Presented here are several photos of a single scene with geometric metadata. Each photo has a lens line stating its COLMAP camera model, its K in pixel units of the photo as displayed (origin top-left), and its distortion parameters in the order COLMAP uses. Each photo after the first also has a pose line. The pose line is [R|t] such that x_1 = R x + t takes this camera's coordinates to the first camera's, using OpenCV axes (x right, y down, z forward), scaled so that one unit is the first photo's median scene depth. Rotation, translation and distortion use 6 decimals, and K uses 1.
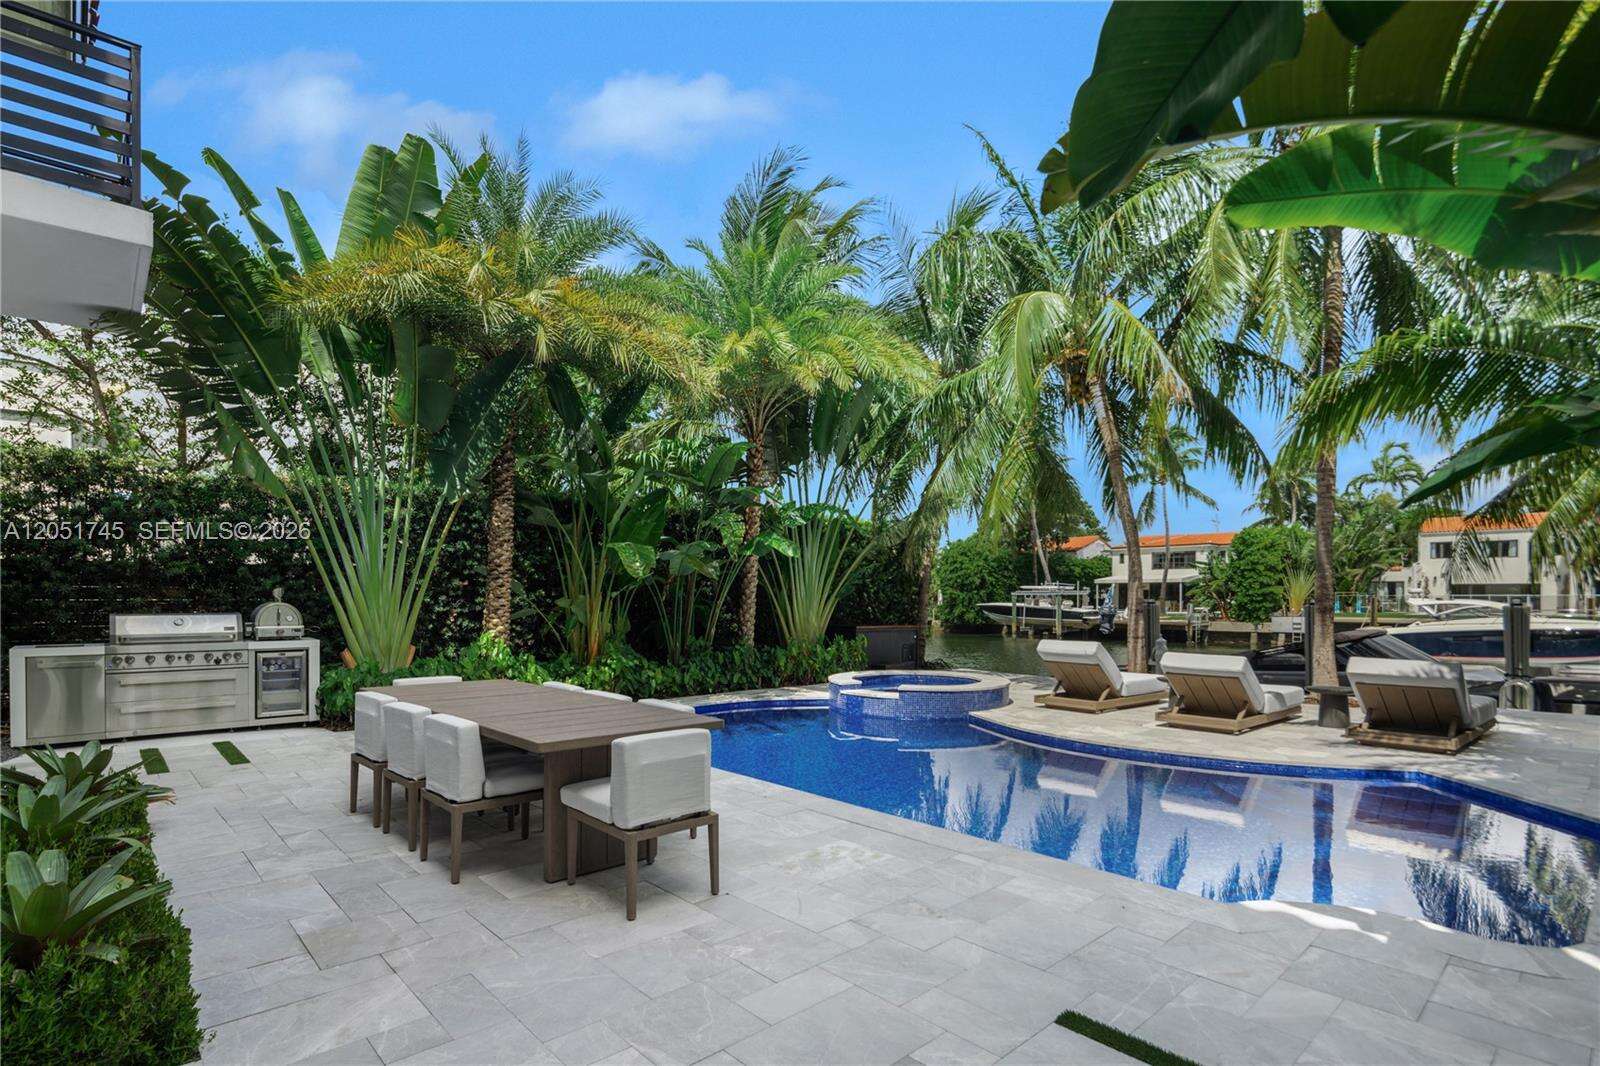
lens RADIAL K [[791.9, 0, 779.3], [0, 791.9, 604.8], [0, 0, 1]] dist [0.006013, -0.005230]
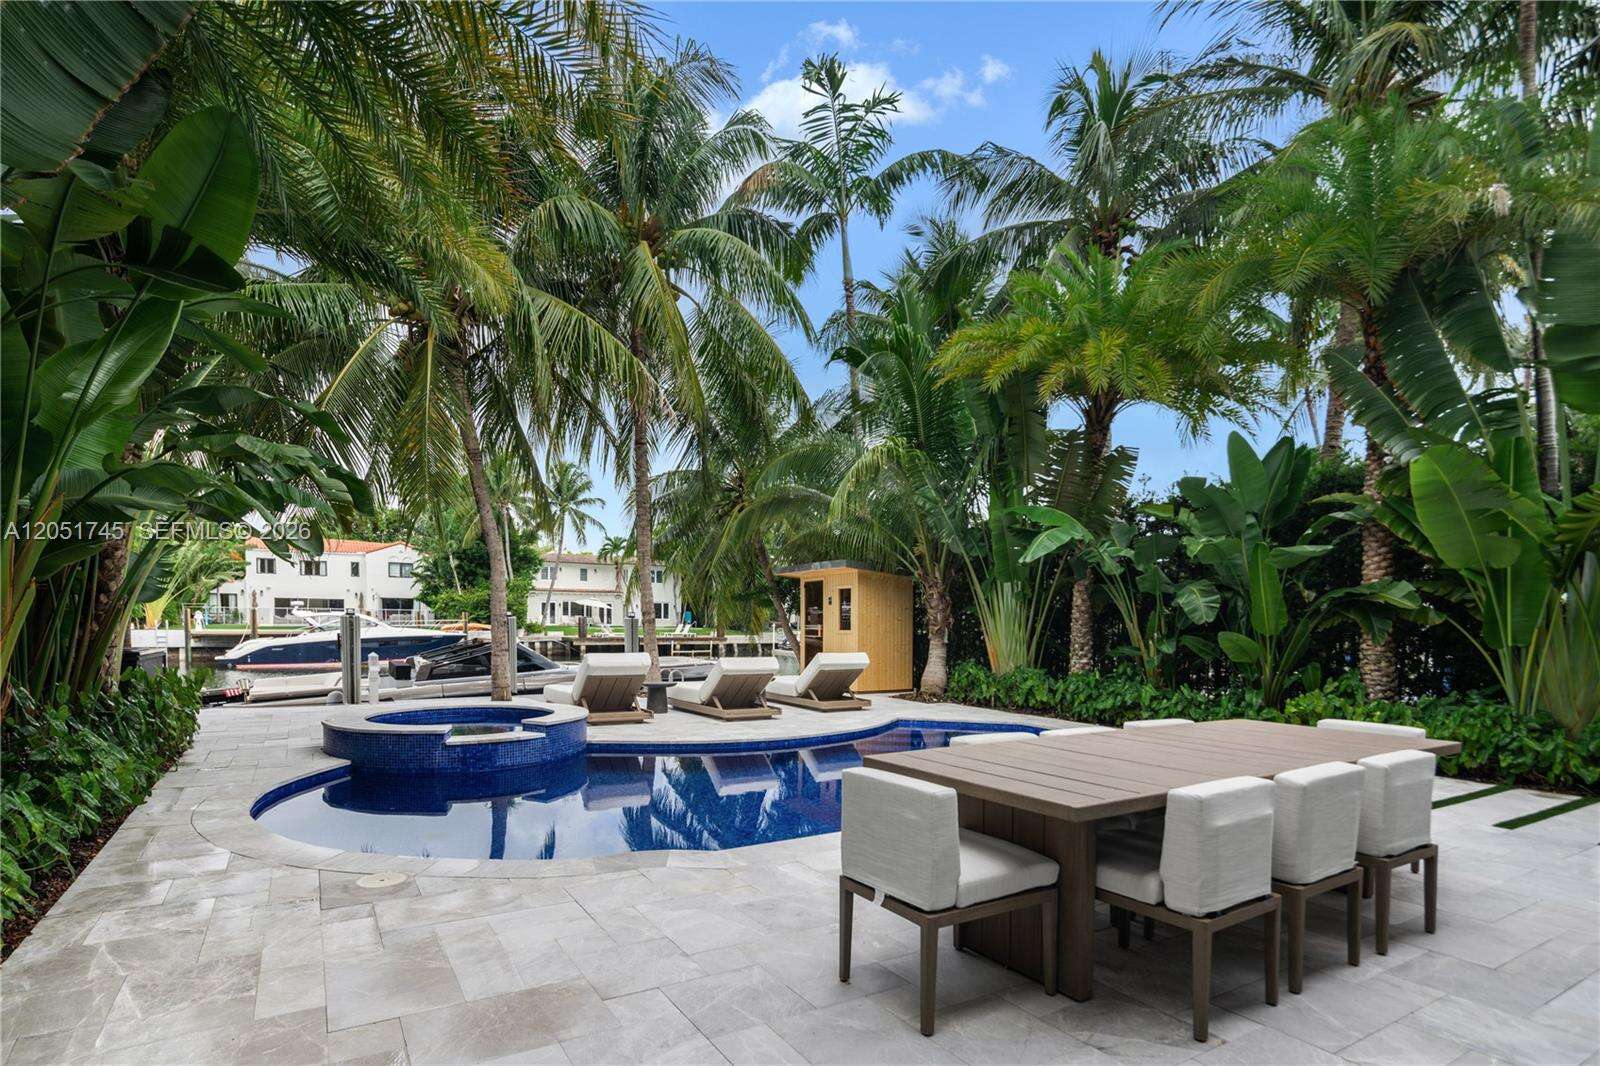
lens RADIAL K [[791.9, 0, 782.0], [0, 791.9, 654.1], [0, 0, 1]] dist [0.006013, -0.005230]
pose [[0.180655, -0.043567, 0.982581, -0.408360], [-0.002900, 0.998991, 0.044828, 0.002102], [-0.983542, -0.010948, 0.180346, 0.455339]]
